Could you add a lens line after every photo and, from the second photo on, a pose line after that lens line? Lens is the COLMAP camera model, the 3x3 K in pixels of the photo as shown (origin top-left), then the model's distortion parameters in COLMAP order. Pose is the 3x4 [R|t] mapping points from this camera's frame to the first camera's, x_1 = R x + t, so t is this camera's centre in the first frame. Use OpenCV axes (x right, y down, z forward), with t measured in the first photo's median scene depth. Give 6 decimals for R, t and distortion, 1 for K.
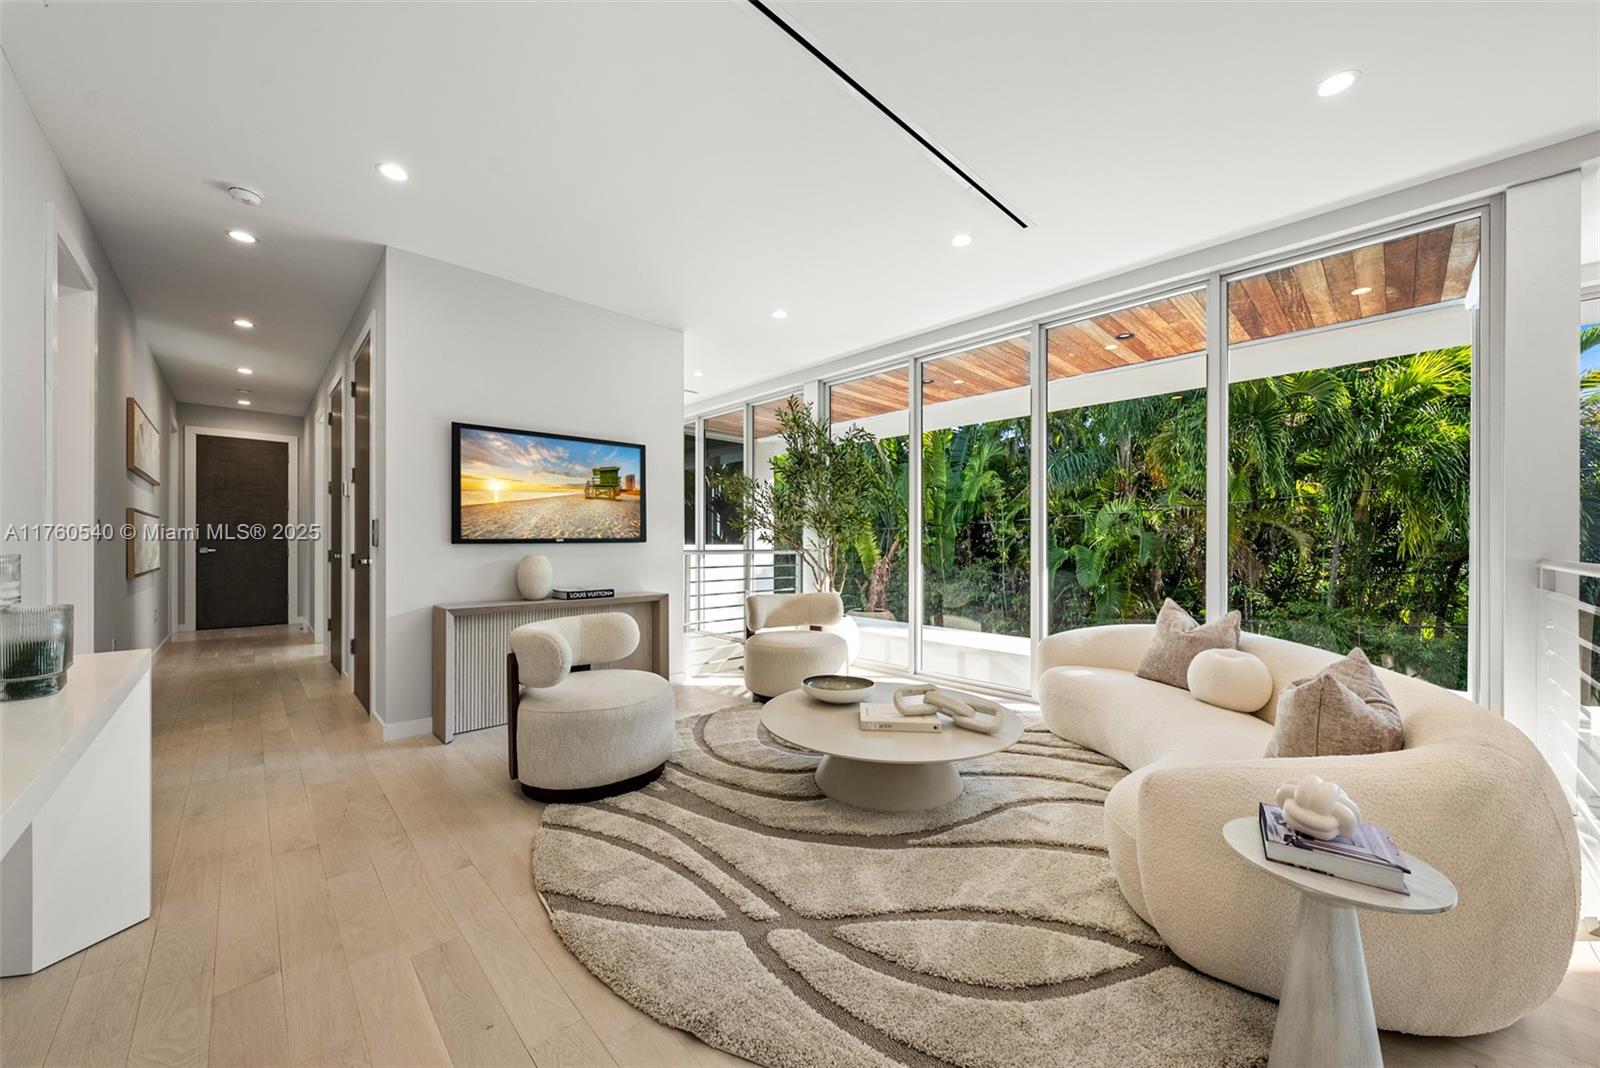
lens RADIAL K [[574.6, 0, 796.8], [0, 574.6, 528.6], [0, 0, 1]] dist [-0.006029, -0.000100]
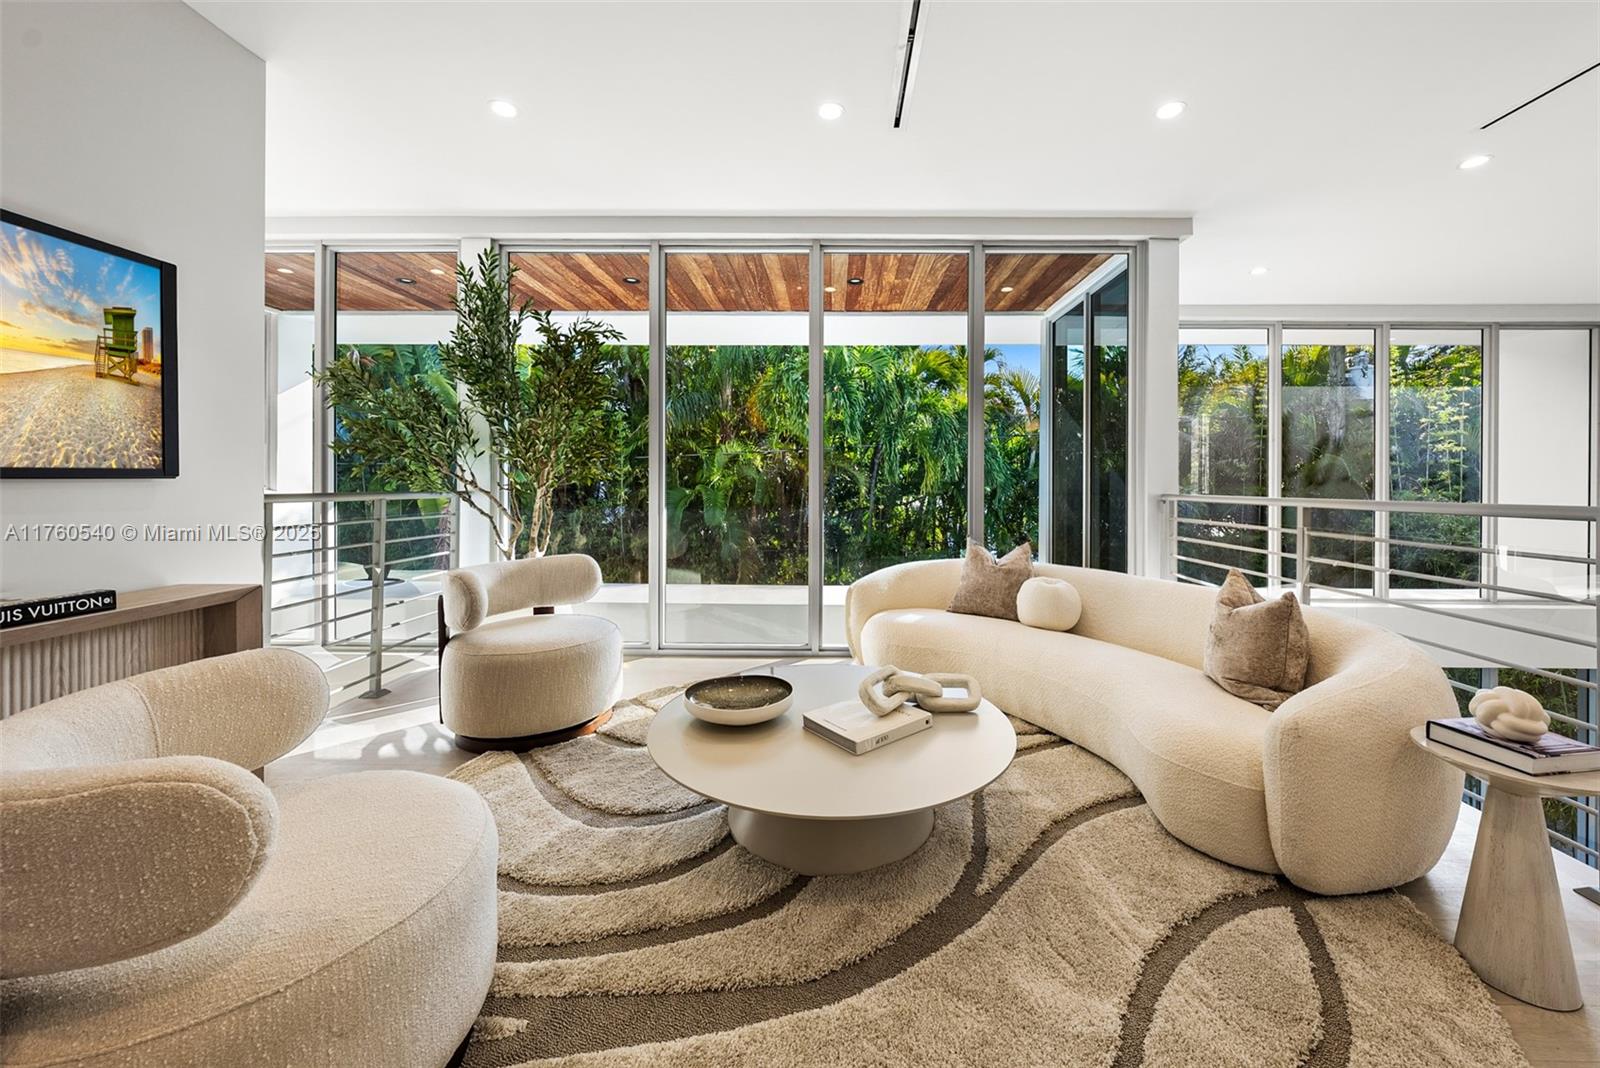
lens RADIAL K [[594.8, 0, 803.3], [0, 594.8, 476.6], [0, 0, 1]] dist [-0.002845, -0.000396]
pose [[0.703960, 0.009526, 0.710176, -0.327891], [-0.020827, 0.999757, 0.007234, 0.010739], [-0.709934, -0.019884, 0.703987, 0.414698]]
